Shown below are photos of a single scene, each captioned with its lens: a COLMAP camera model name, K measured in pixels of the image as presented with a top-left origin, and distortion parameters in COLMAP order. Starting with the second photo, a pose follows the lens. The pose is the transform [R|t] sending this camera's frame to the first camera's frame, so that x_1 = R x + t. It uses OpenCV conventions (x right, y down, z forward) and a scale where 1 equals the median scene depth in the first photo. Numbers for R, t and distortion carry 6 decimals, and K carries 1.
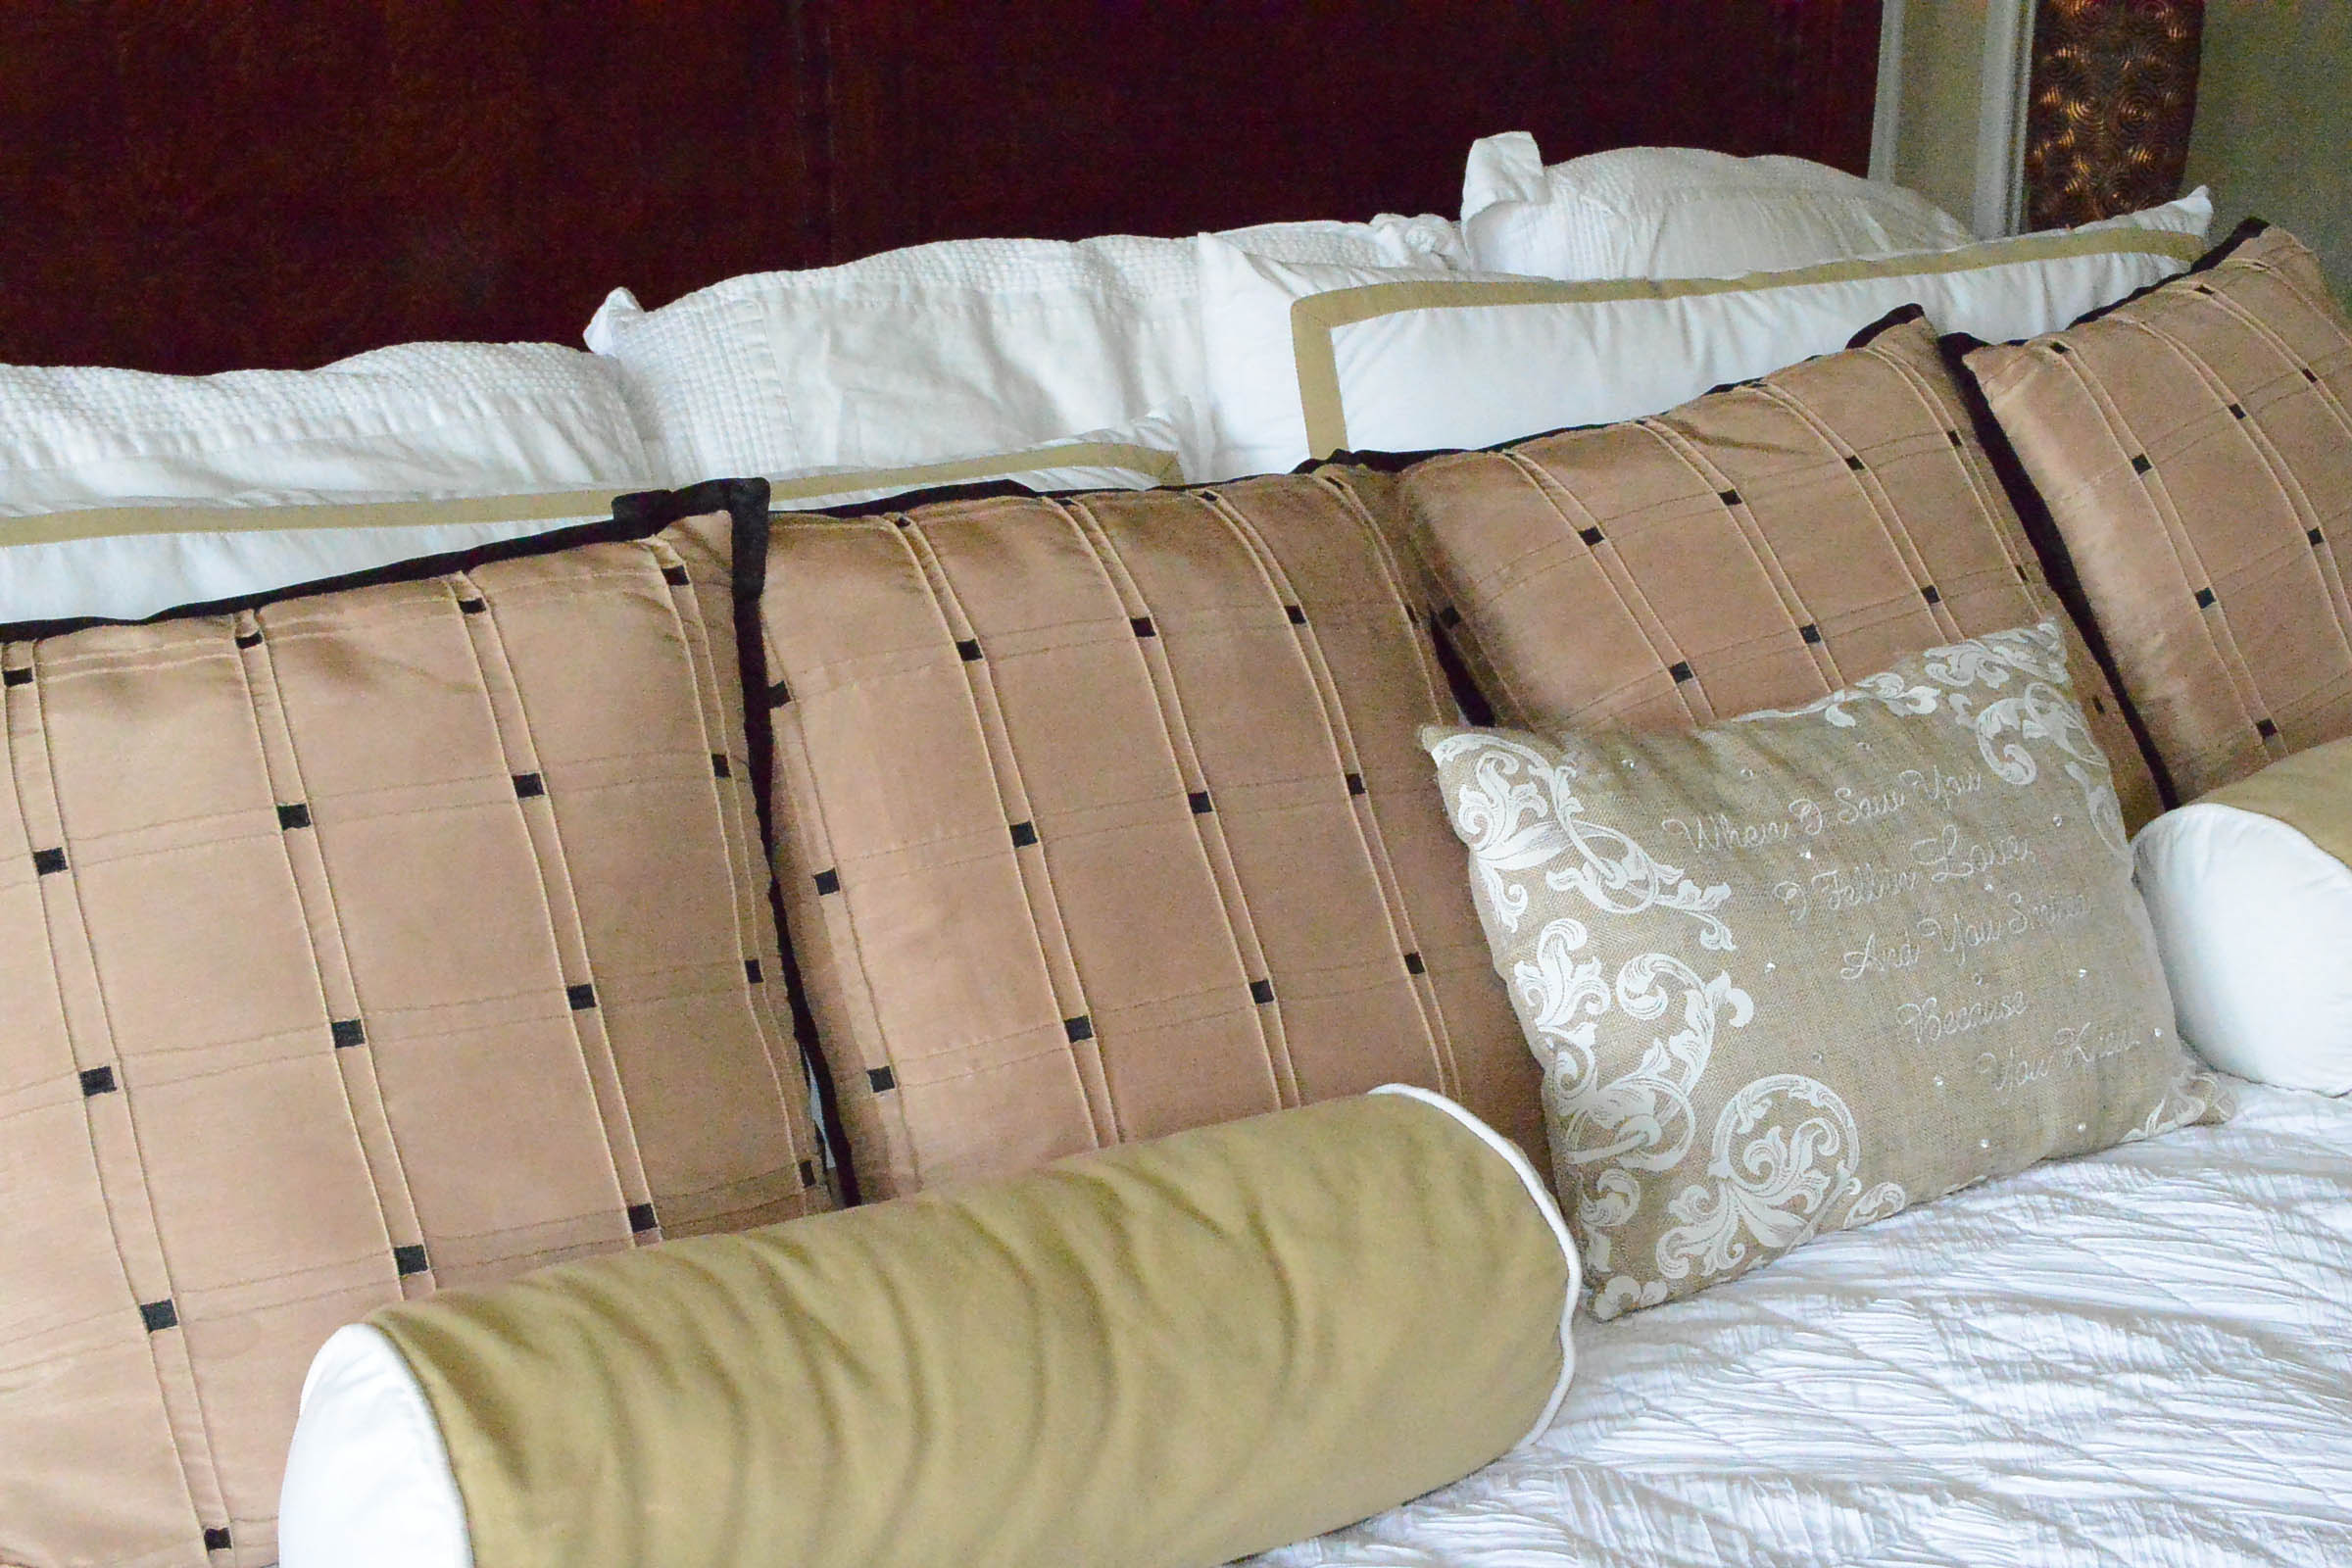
lens RADIAL K [[2820.7, 0, 1176.0], [0, 2820.7, 784.0], [0, 0, 1]] dist [-0.005495, 0.000240]
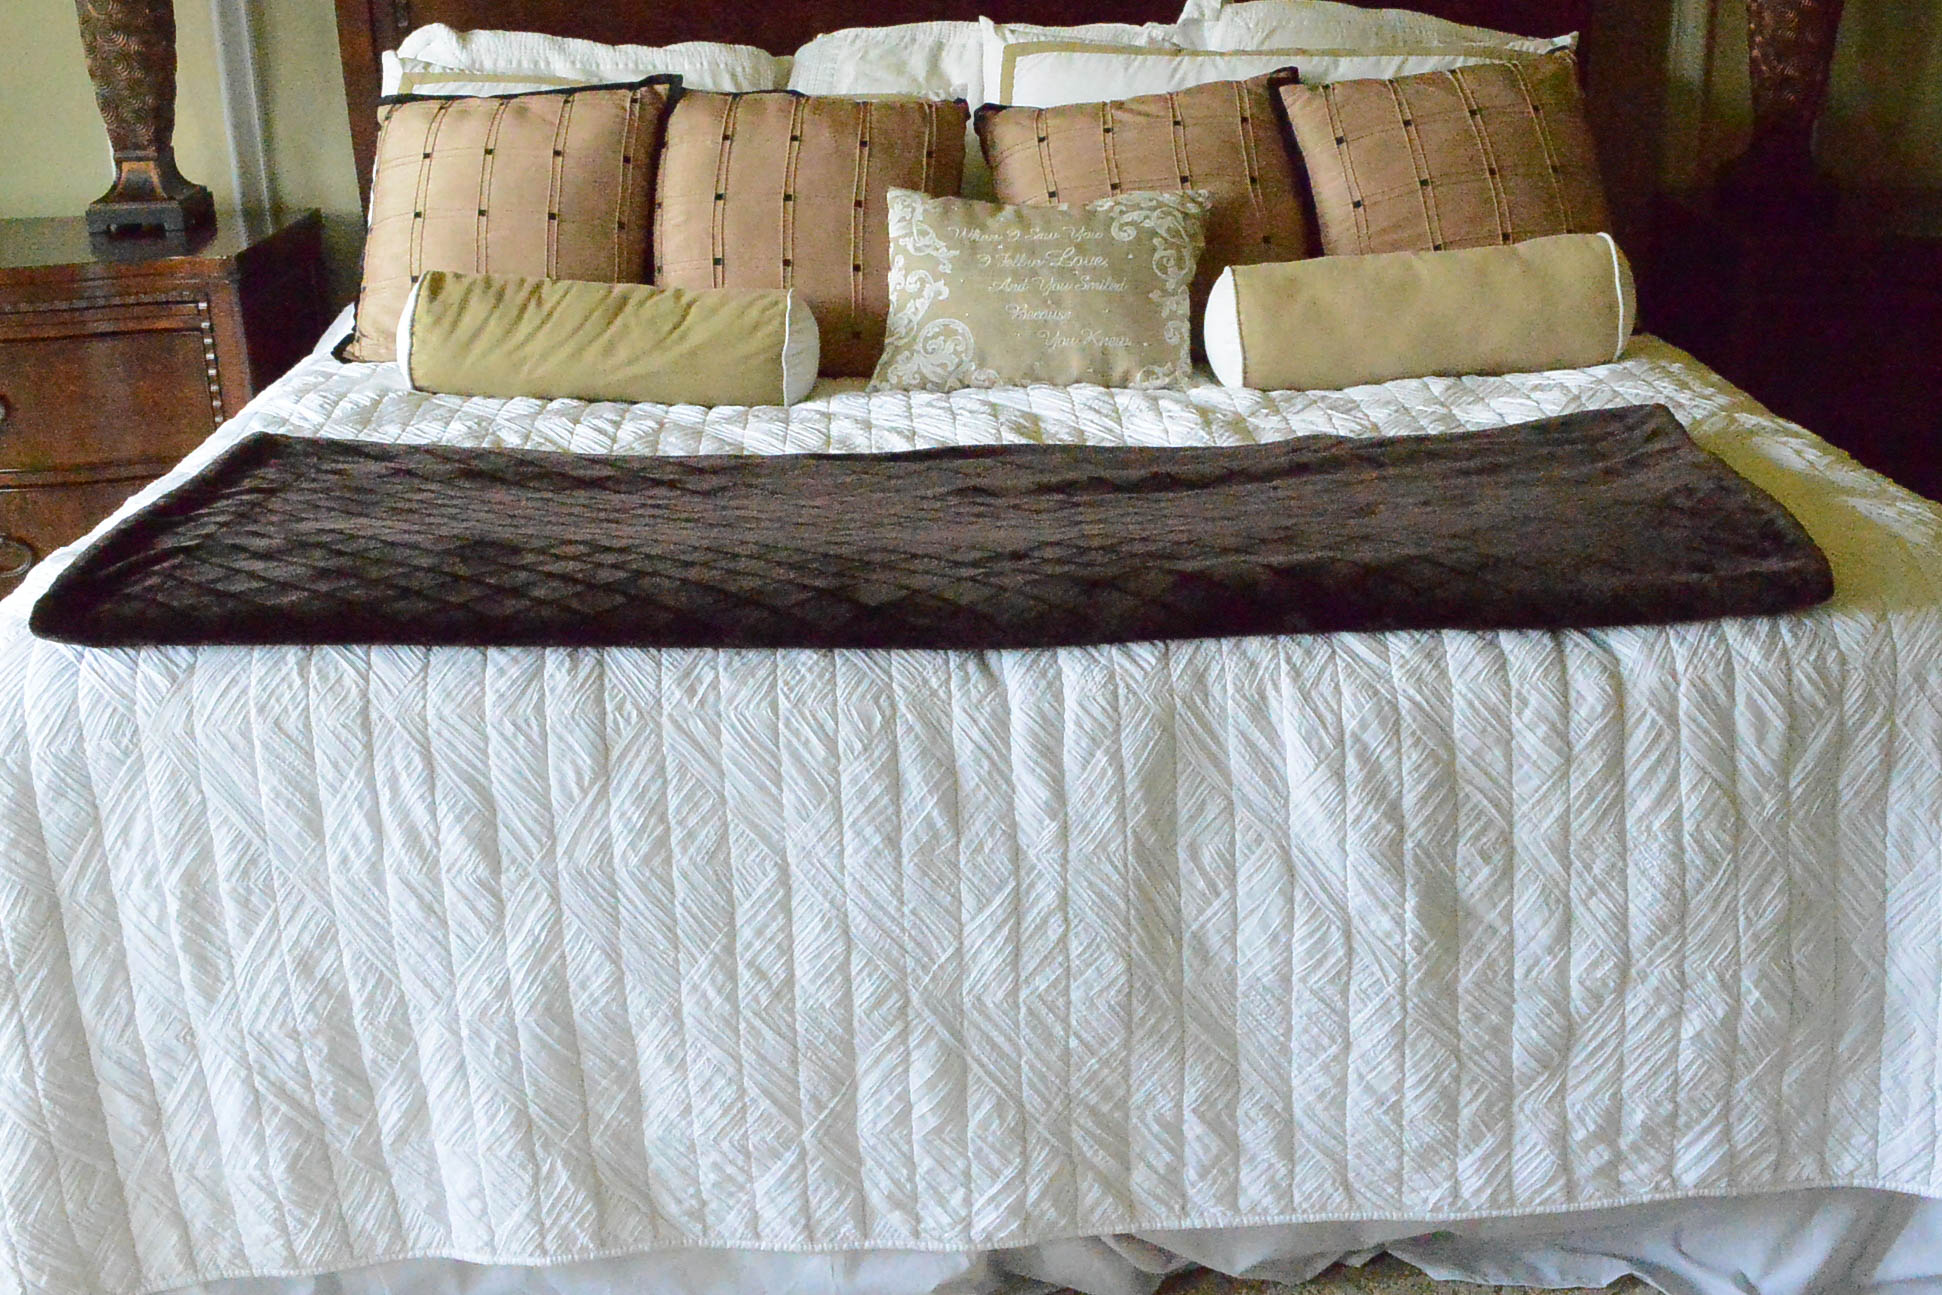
lens RADIAL K [[2216.5, 0, 971.0], [0, 2216.5, 647.5], [0, 0, 1]] dist [-0.069475, 0.002120]
pose [[0.823682, 0.189788, -0.534349, 1.405495], [-0.171667, 0.981566, 0.084011, 0.228188], [0.540443, 0.022531, 0.841079, -0.748511]]
